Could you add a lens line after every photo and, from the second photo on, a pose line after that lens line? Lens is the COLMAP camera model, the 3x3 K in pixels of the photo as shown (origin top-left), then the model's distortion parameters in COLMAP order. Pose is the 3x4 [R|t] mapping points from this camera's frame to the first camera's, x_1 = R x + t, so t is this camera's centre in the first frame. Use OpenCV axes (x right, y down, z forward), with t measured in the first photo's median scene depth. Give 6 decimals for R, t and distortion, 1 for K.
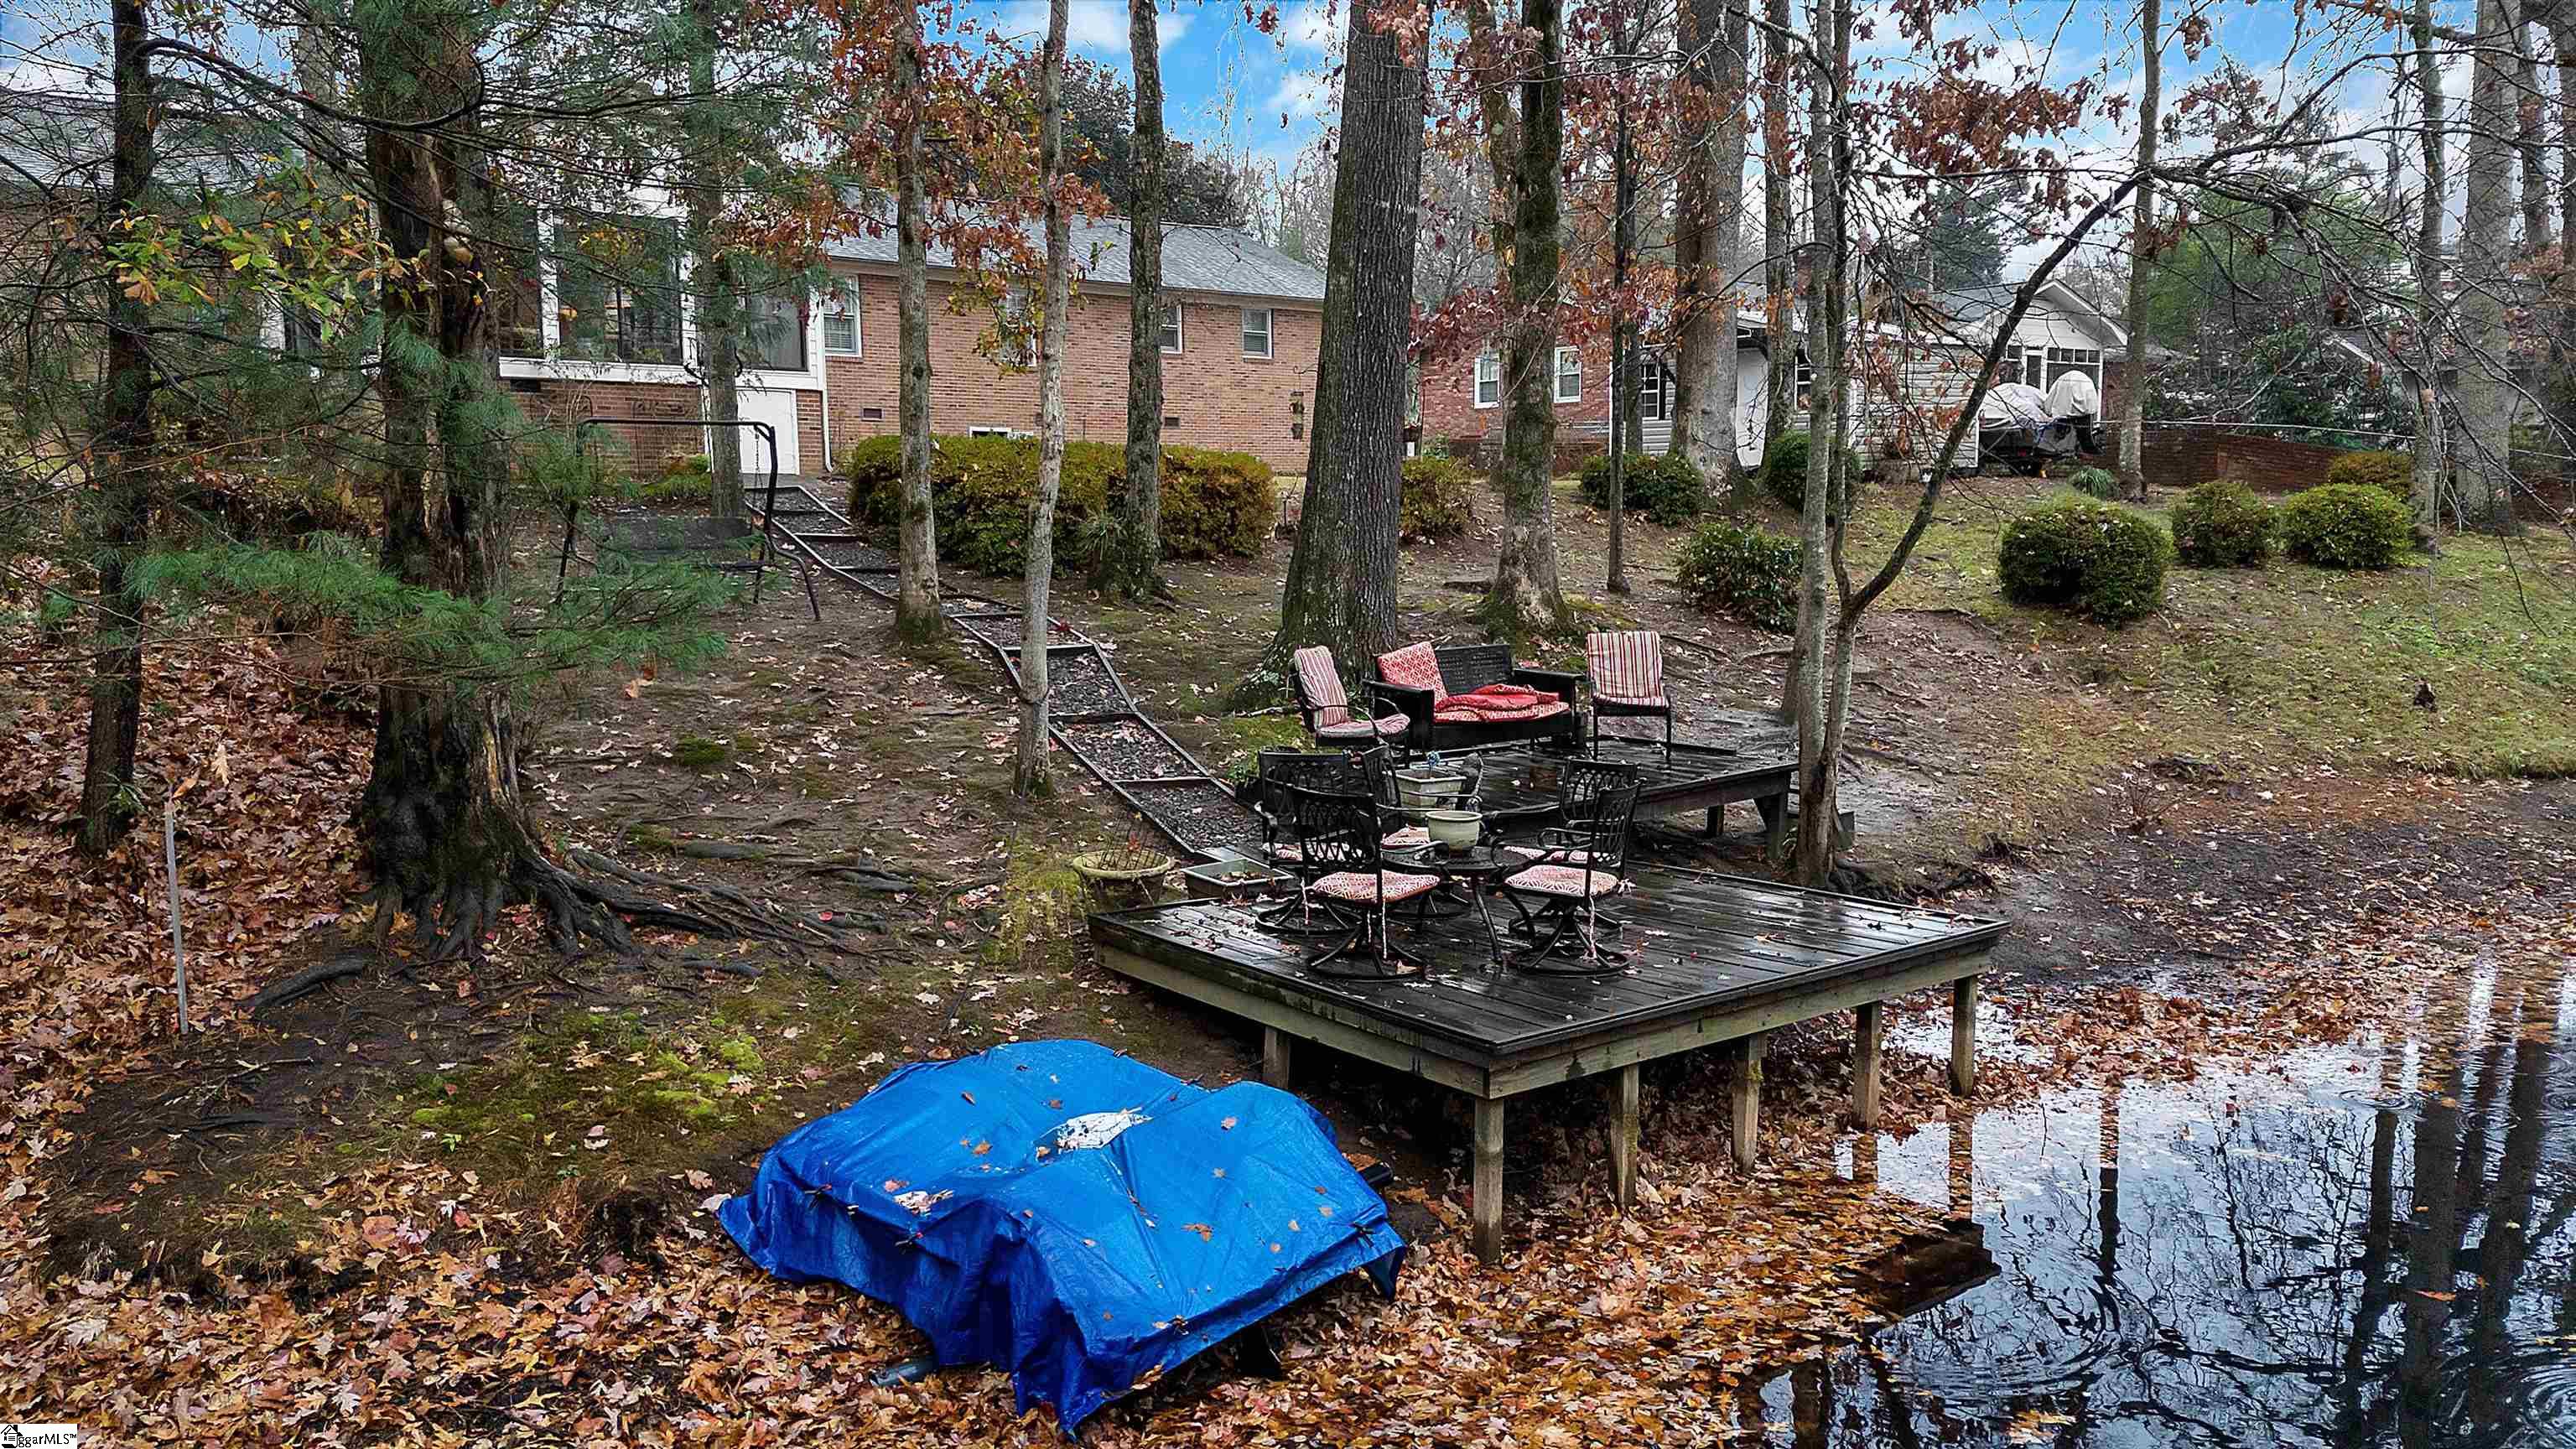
lens RADIAL K [[1924.3, 0, 1300.3], [0, 1924.3, 737.6], [0, 0, 1]] dist [0.036760, -0.021077]
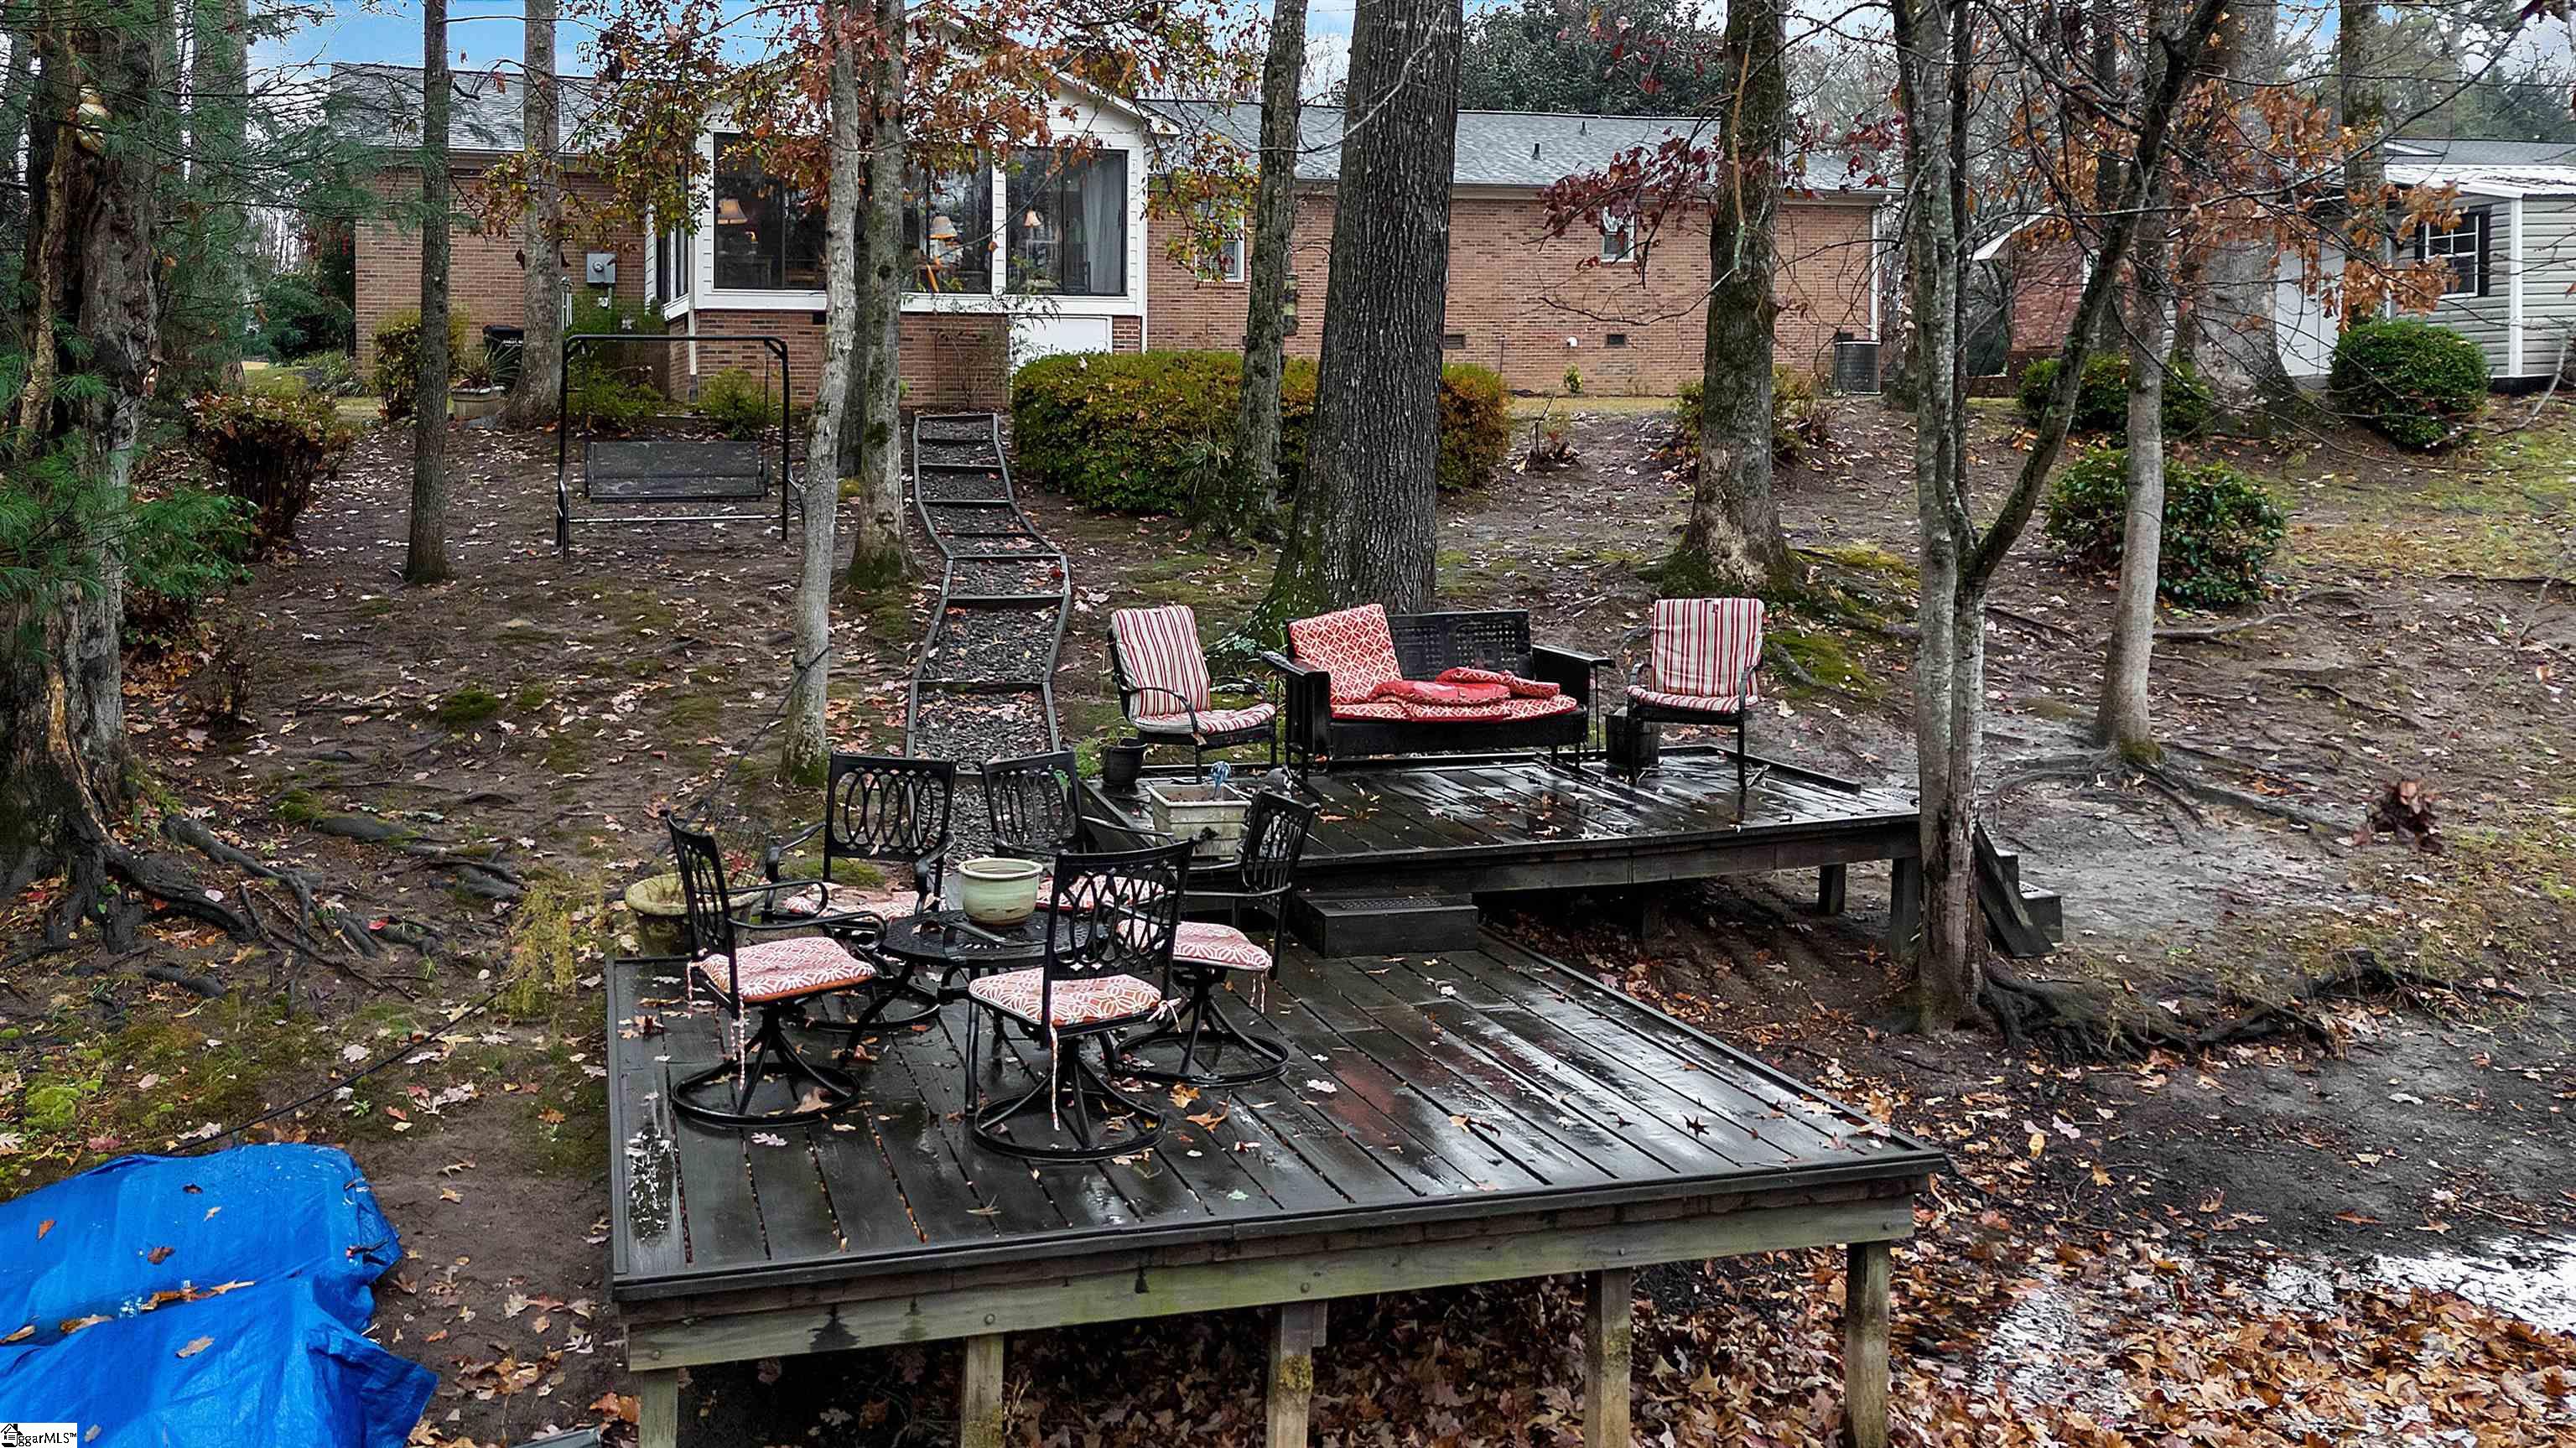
lens RADIAL K [[1924.2, 0, 1186.3], [0, 1924.2, 567.5], [0, 0, 1]] dist [0.036760, -0.021077]
pose [[0.899816, 0.020992, -0.435765, 0.299926], [-0.047059, 0.997684, -0.049113, -0.023294], [0.433725, 0.064699, 0.898720, 0.304080]]
